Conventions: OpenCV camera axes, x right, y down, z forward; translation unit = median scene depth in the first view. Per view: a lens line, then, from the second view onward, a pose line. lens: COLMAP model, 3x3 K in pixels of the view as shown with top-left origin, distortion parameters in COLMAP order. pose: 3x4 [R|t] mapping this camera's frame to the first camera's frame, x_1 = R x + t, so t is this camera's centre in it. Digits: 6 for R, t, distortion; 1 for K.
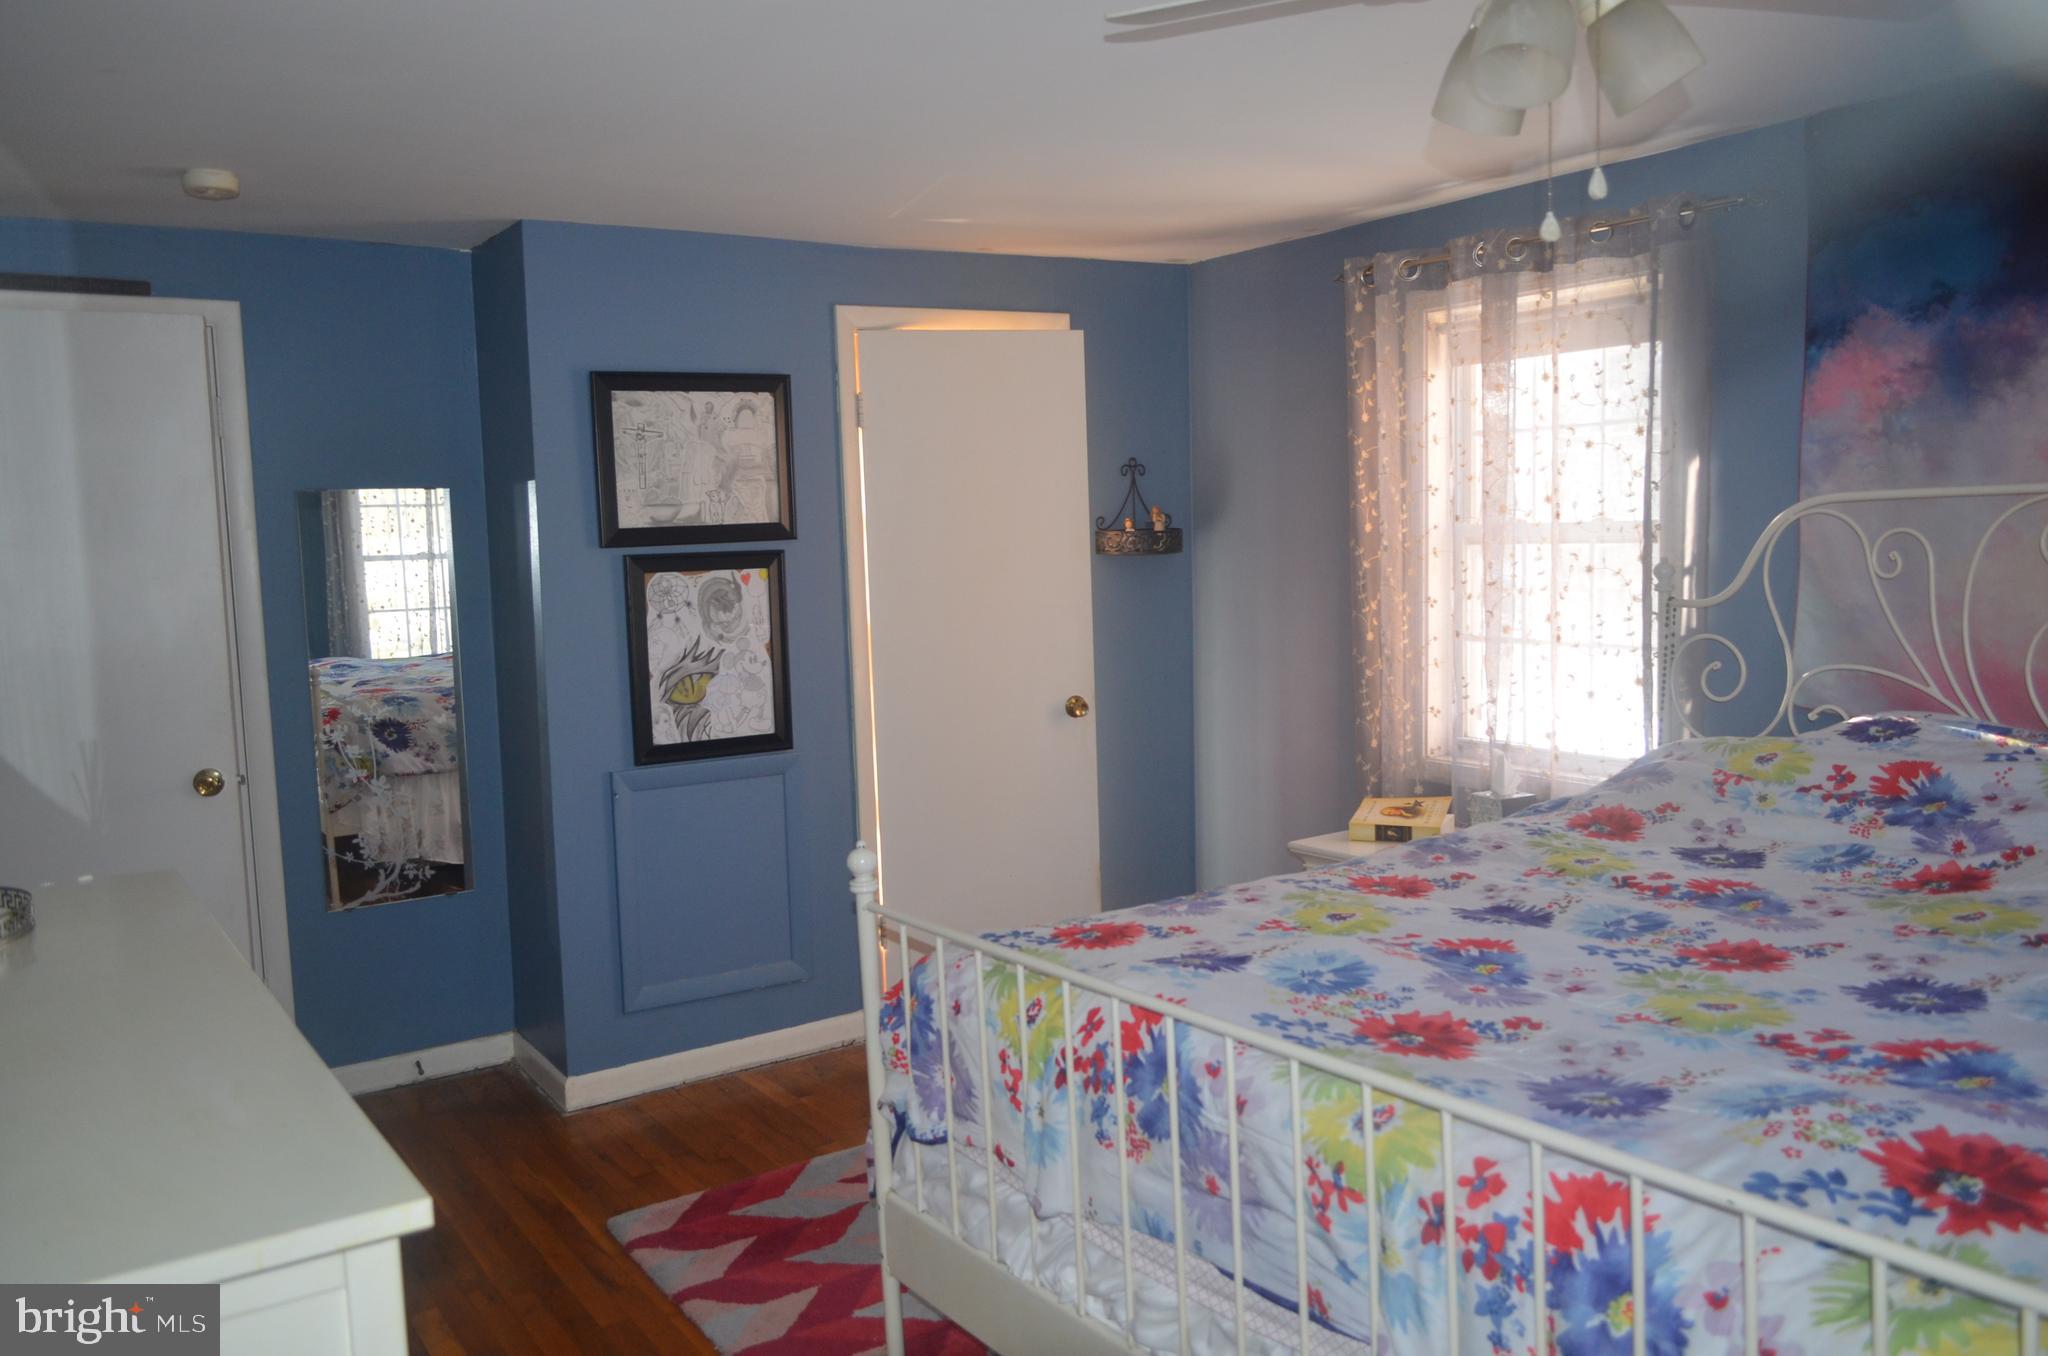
lens RADIAL K [[1587.5, 0, 1026.7], [0, 1587.5, 670.7], [0, 0, 1]] dist [-0.011894, 0.011897]
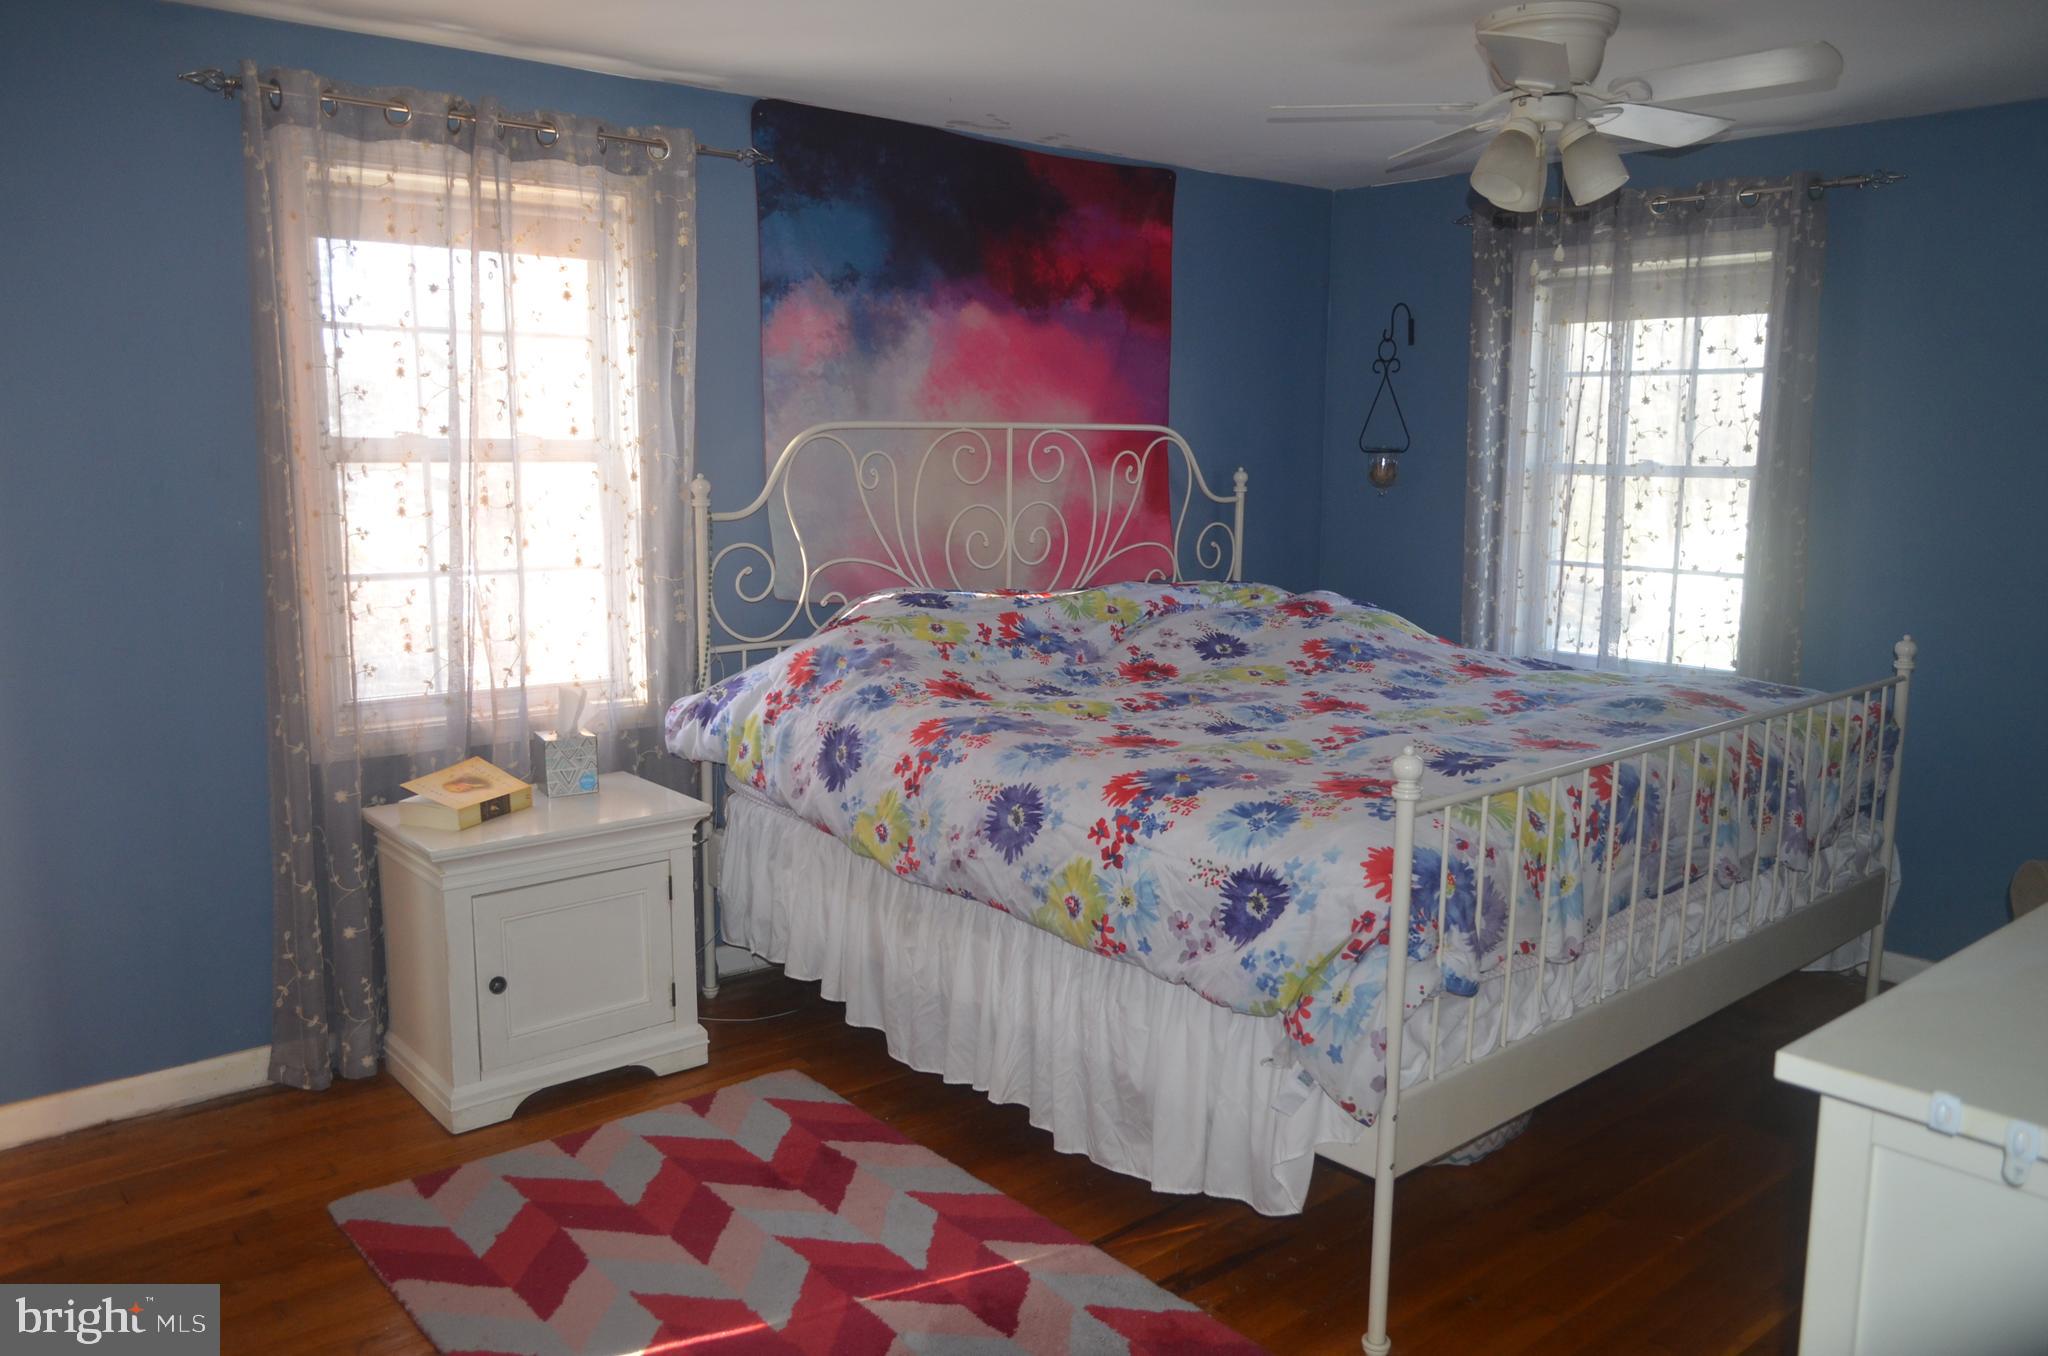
lens RADIAL K [[1587.5, 0, 1026.6], [0, 1587.5, 682.4], [0, 0, 1]] dist [-0.011894, 0.011897]
pose [[-0.118426, -0.116630, 0.986090, -0.781555], [0.089538, 0.987778, 0.127583, -0.055831], [-0.988918, 0.103402, -0.106536, 1.021219]]
